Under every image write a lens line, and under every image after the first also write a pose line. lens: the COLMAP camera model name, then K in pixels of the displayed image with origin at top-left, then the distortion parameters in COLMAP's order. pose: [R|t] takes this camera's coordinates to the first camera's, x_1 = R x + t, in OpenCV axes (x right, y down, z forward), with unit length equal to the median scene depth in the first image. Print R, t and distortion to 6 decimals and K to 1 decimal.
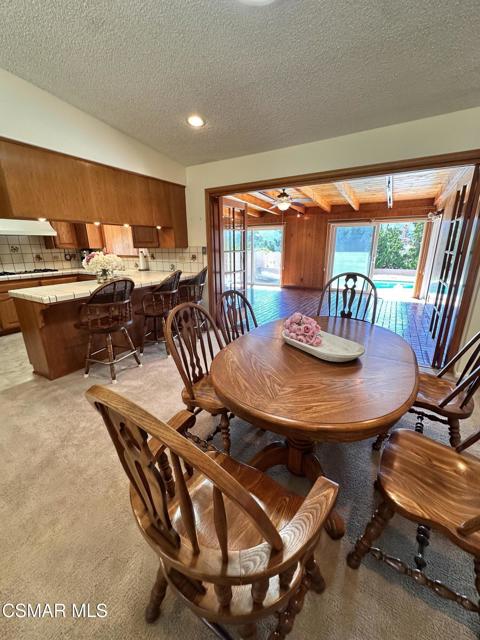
lens RADIAL K [[258.0, 0, 237.7], [0, 258.0, 319.0], [0, 0, 1]] dist [-0.000501, 0.000025]
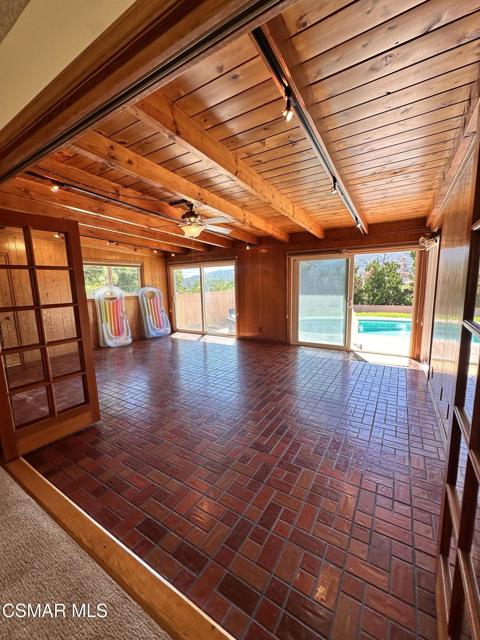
lens RADIAL K [[258.0, 0, 241.2], [0, 258.0, 321.3], [0, 0, 1]] dist [-0.000501, 0.000025]
pose [[0.999768, -0.015091, -0.015366, 0.250913], [0.013061, 0.992123, -0.124584, -0.104480], [0.017125, 0.124354, 0.992090, 0.312524]]
